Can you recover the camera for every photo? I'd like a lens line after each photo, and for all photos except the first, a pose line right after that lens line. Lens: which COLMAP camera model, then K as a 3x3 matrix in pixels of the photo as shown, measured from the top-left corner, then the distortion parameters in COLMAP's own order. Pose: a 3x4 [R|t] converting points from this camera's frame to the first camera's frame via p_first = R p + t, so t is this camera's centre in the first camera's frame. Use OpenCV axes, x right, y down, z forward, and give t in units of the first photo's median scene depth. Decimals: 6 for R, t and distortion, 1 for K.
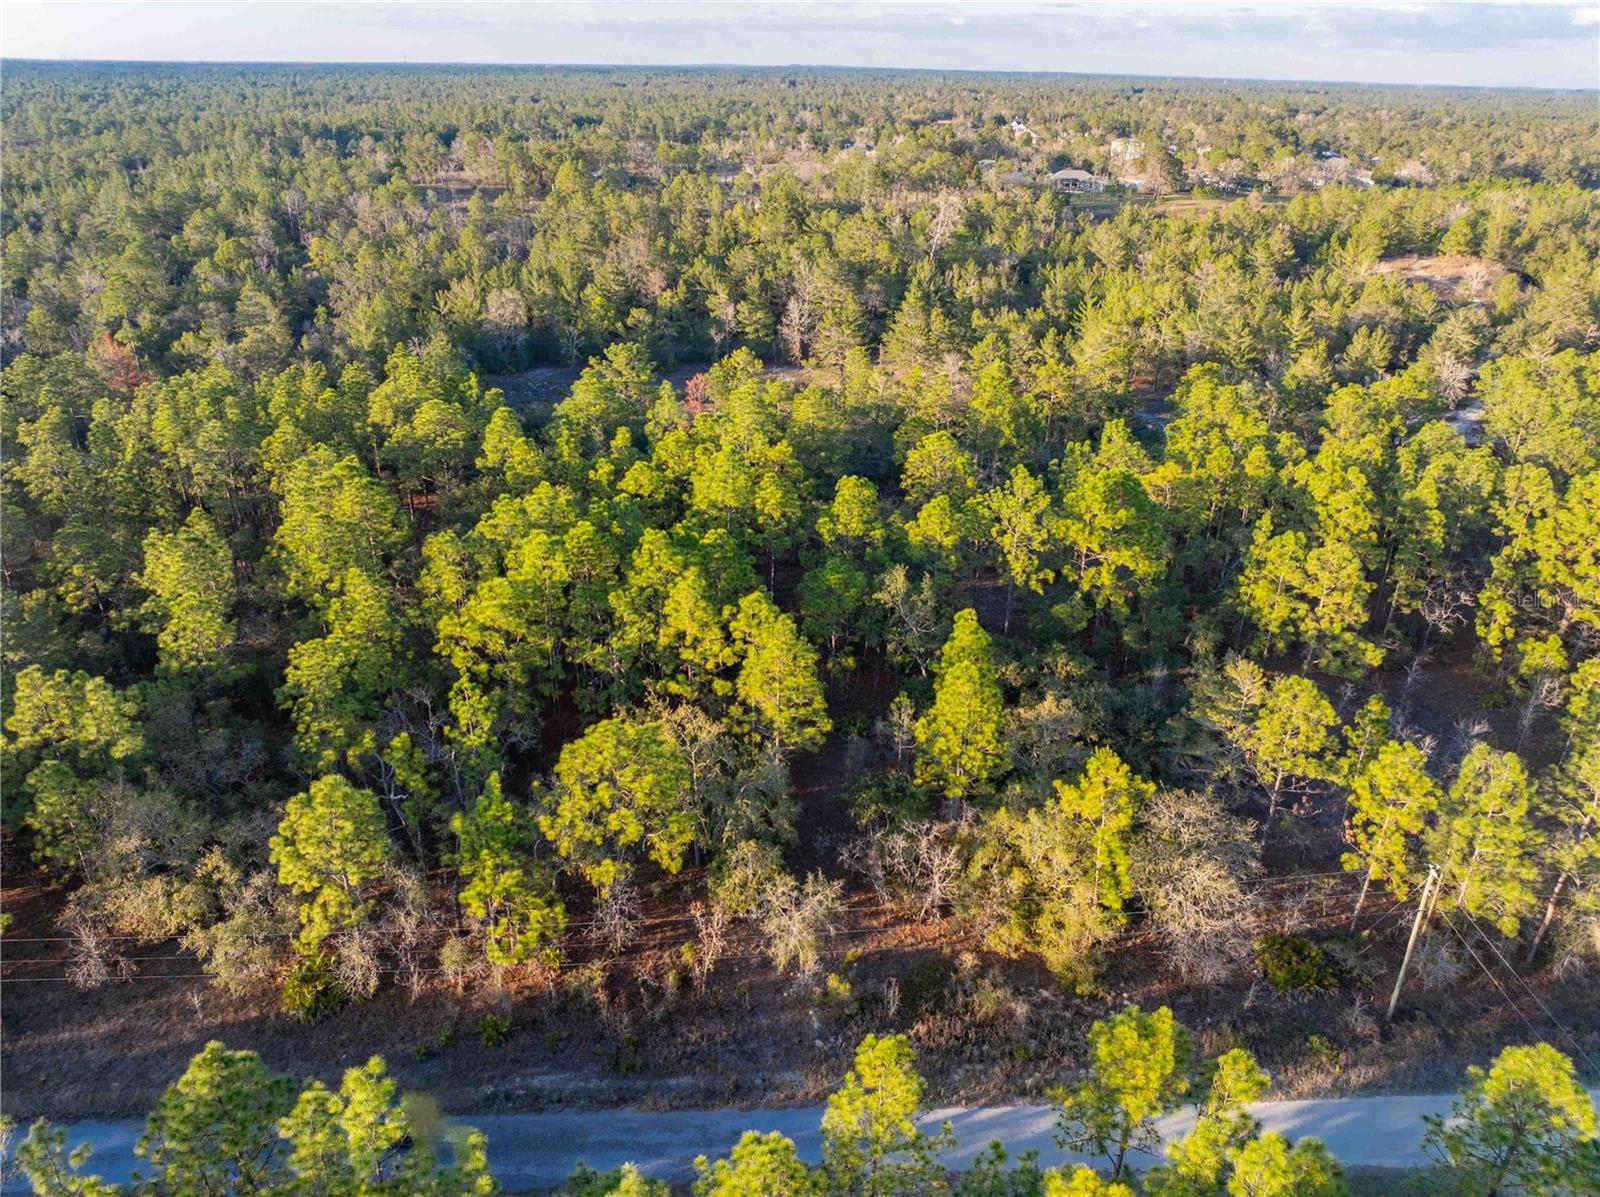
lens RADIAL K [[1129.3, 0, 800.0], [0, 1129.3, 598.5], [0, 0, 1]] dist [-0.052071, 0.024614]
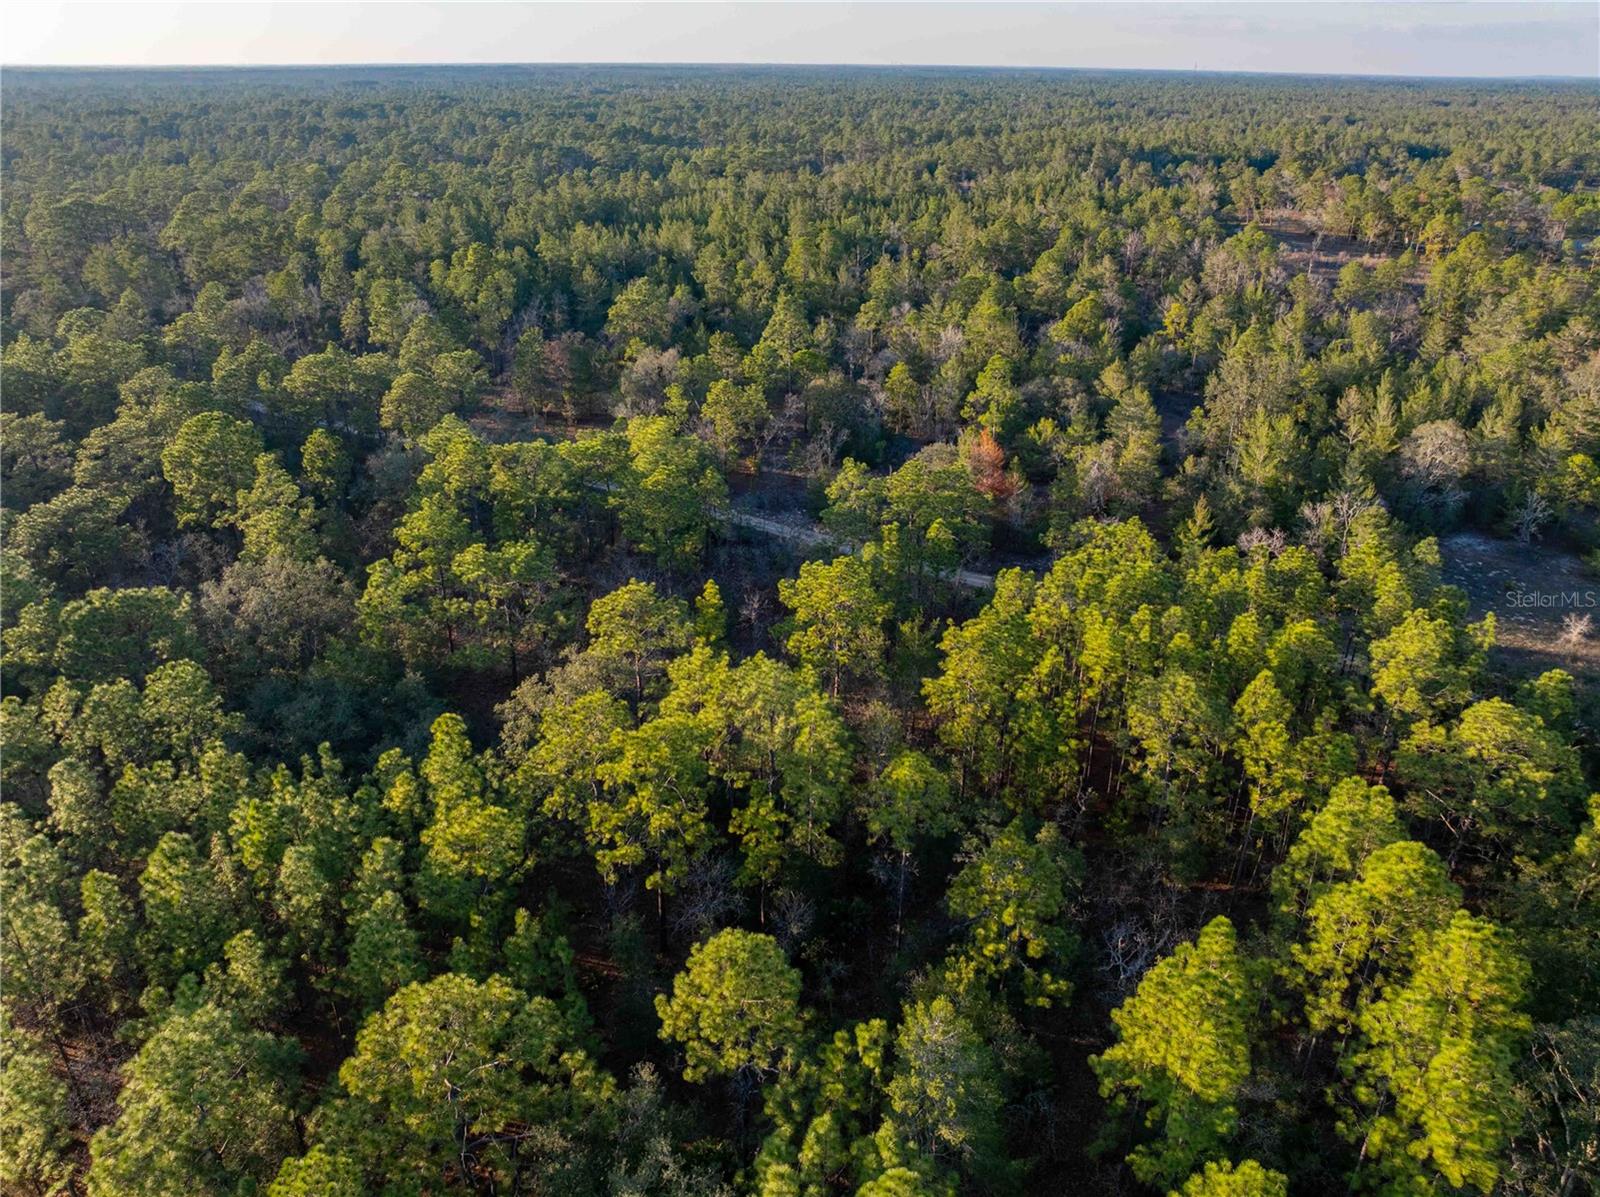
lens RADIAL K [[1129.3, 0, 800.0], [0, 1129.3, 598.5], [0, 0, 1]] dist [-0.052071, 0.024614]
pose [[0.817053, 0.240983, -0.523786, -0.391177], [-0.243632, 0.967676, 0.065165, -0.207988], [0.522559, 0.074368, 0.849354, 0.284630]]
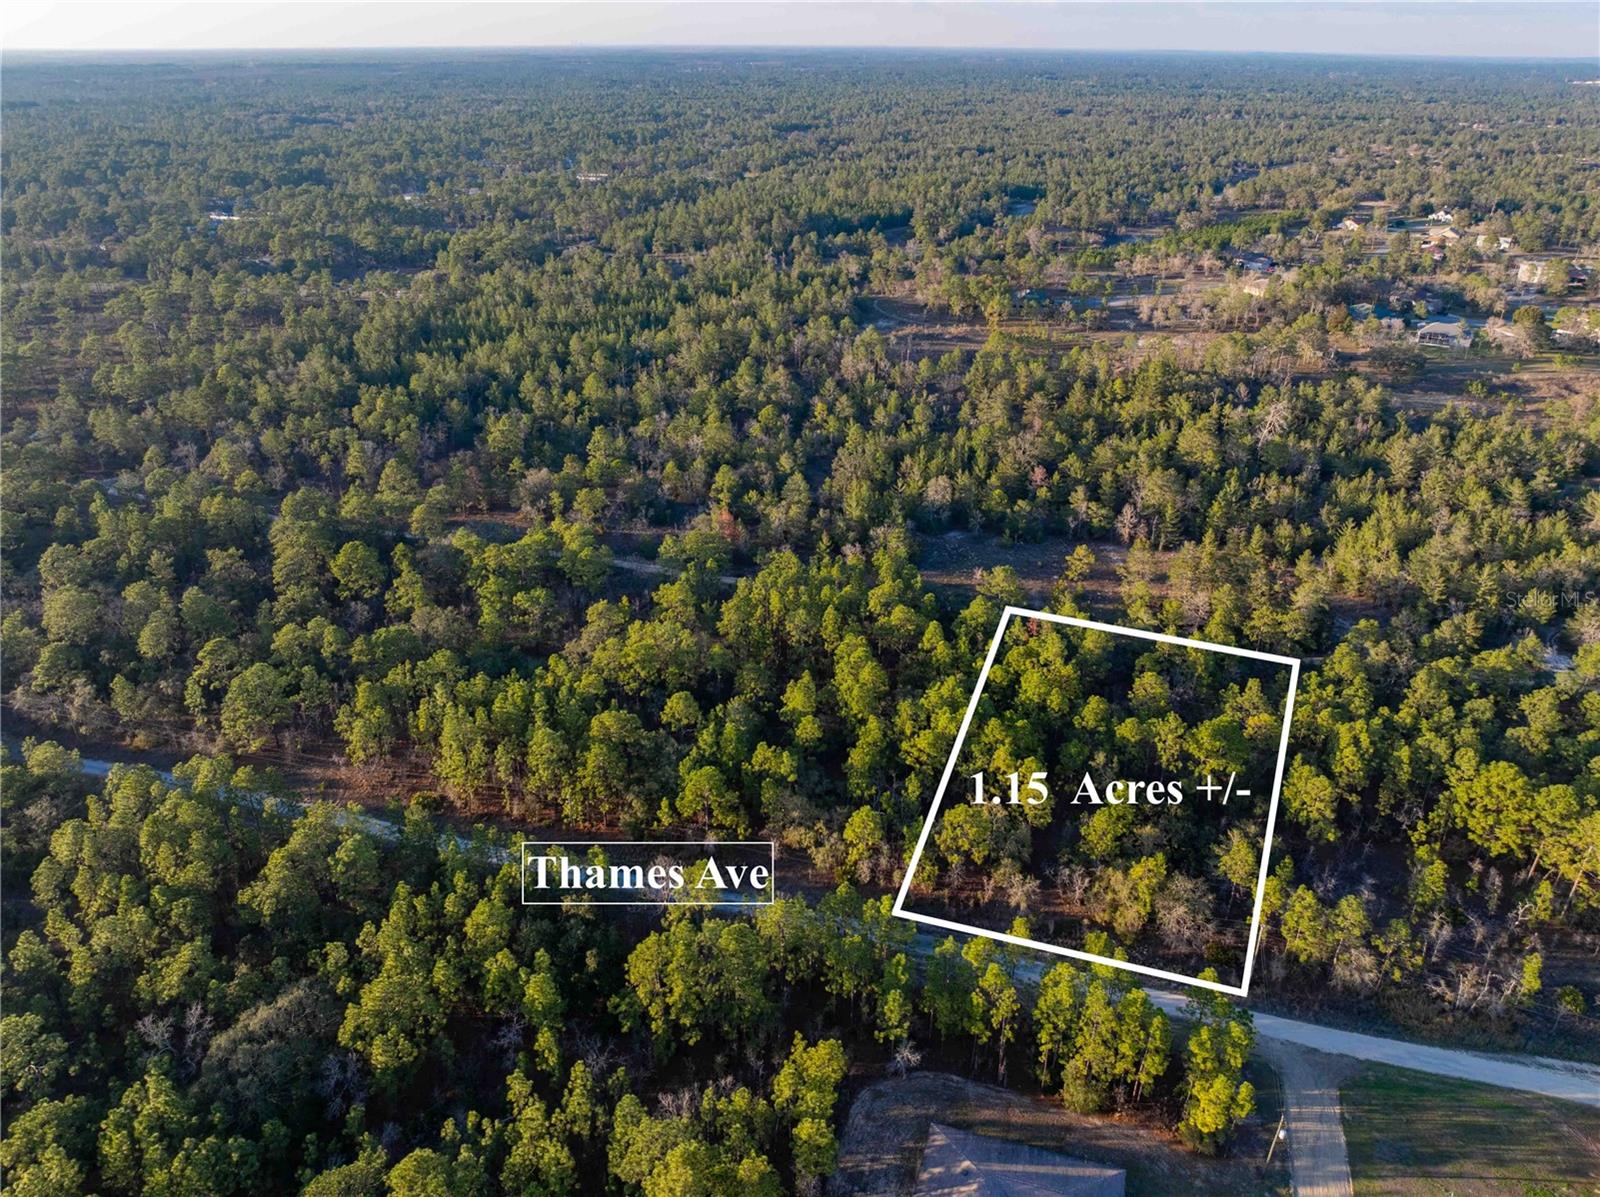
lens RADIAL K [[1126.4, 0, 800.0], [0, 1126.4, 598.5], [0, 0, 1]] dist [0.000508, -0.064813]
pose [[0.935955, 0.146342, -0.320269, 0.169725], [-0.141403, 0.989193, 0.038761, -0.283551], [0.322481, 0.009008, 0.946533, -1.121736]]
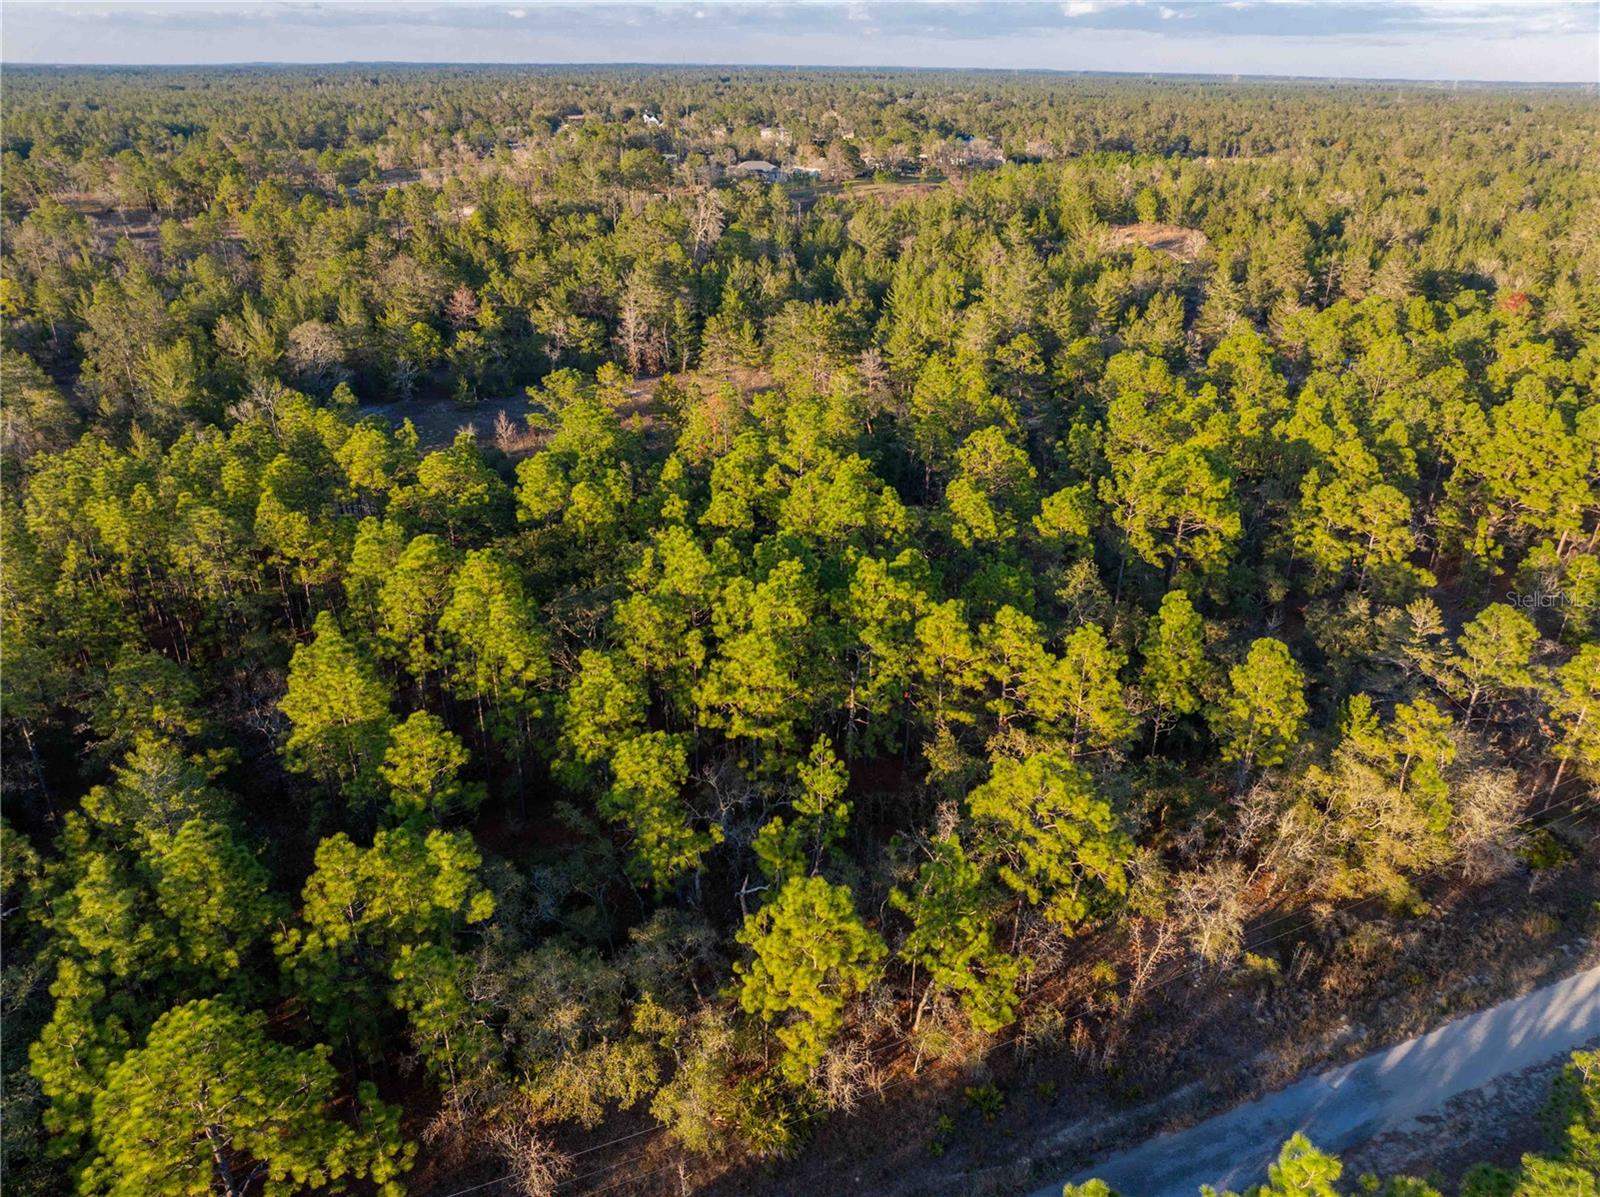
lens RADIAL K [[1129.3, 0, 800.0], [0, 1129.3, 598.5], [0, 0, 1]] dist [-0.052071, 0.024614]
pose [[0.940144, -0.153119, 0.304440, -0.400722], [0.151340, 0.988039, 0.029583, -0.054036], [-0.305328, 0.018262, 0.952072, 0.086933]]
